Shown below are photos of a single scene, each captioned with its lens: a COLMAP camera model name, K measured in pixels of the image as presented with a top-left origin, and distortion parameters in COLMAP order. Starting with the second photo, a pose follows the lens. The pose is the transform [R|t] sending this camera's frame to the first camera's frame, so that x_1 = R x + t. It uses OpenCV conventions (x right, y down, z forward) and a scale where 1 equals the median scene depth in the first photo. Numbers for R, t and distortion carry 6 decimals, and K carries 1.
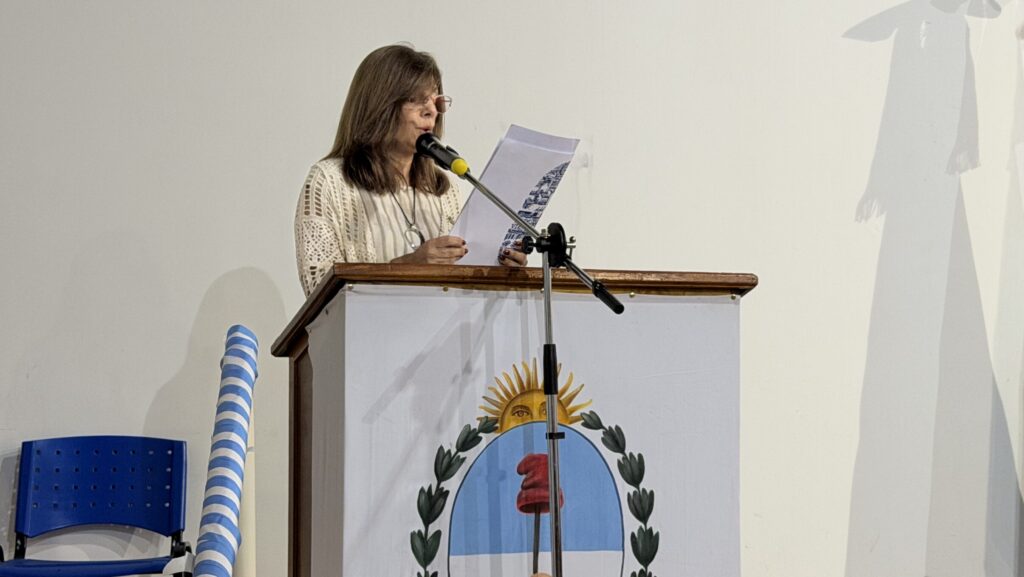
lens RADIAL K [[2209.0, 0, 510.0], [0, 2209.0, 232.0], [0, 0, 1]] dist [0.107079, 0.000000]
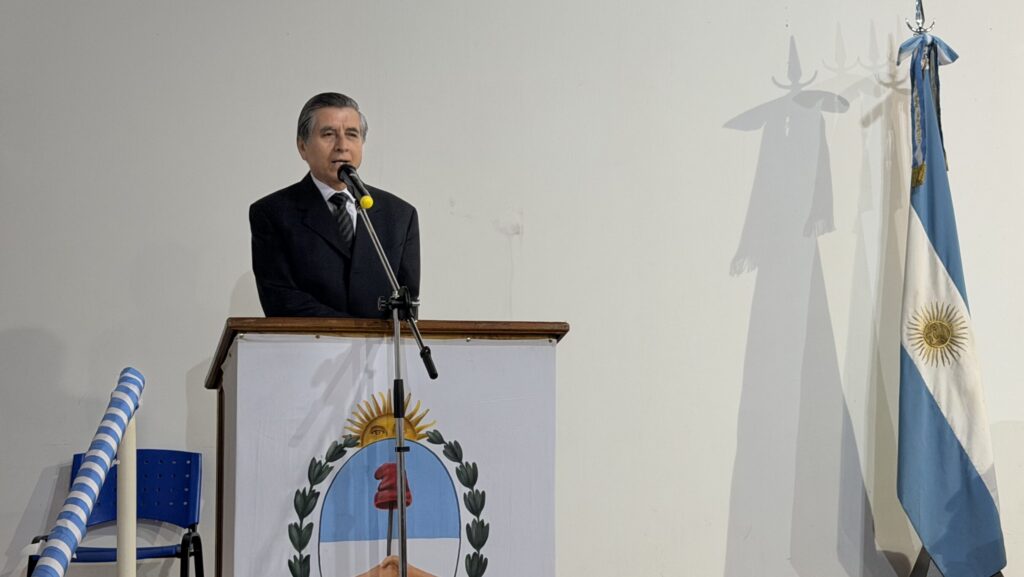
lens RADIAL K [[1831.4, 0, 516.6], [0, 1831.4, 263.8], [0, 0, 1]] dist [0.136691, 0.000000]
pose [[0.998313, -0.009936, -0.057205, 0.146609], [0.009584, 0.999933, -0.006422, -0.008914], [0.057265, 0.005863, 0.998342, -0.069867]]
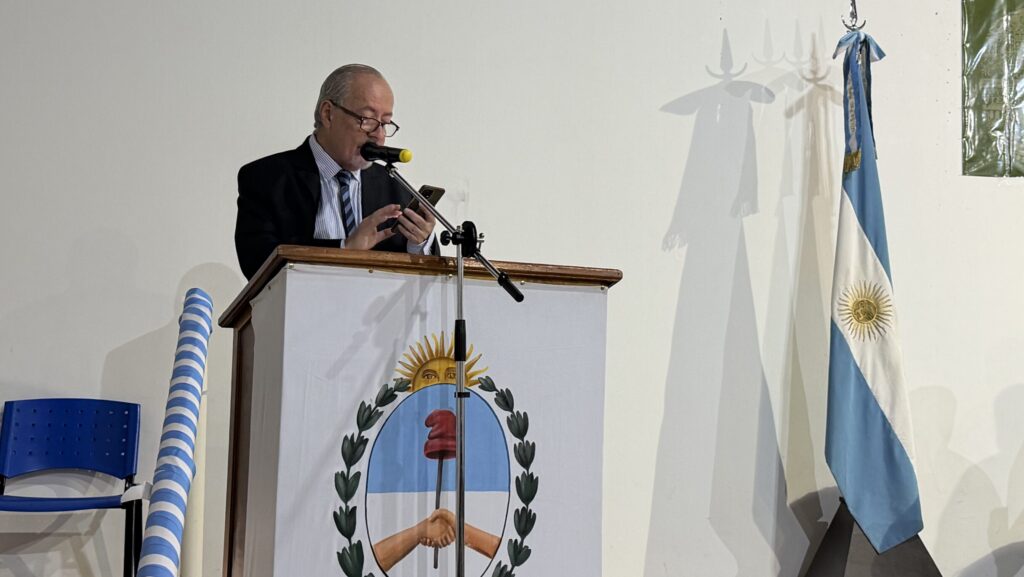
lens RADIAL K [[1512.3, 0, 537.2], [0, 1512.3, 266.7], [0, 0, 1]] dist [0.124248, 0.000000]
pose [[0.993563, 0.033822, 0.108110, -0.027891], [-0.032649, 0.999387, -0.012602, 0.030239], [-0.108470, 0.008991, 0.994059, 0.167266]]
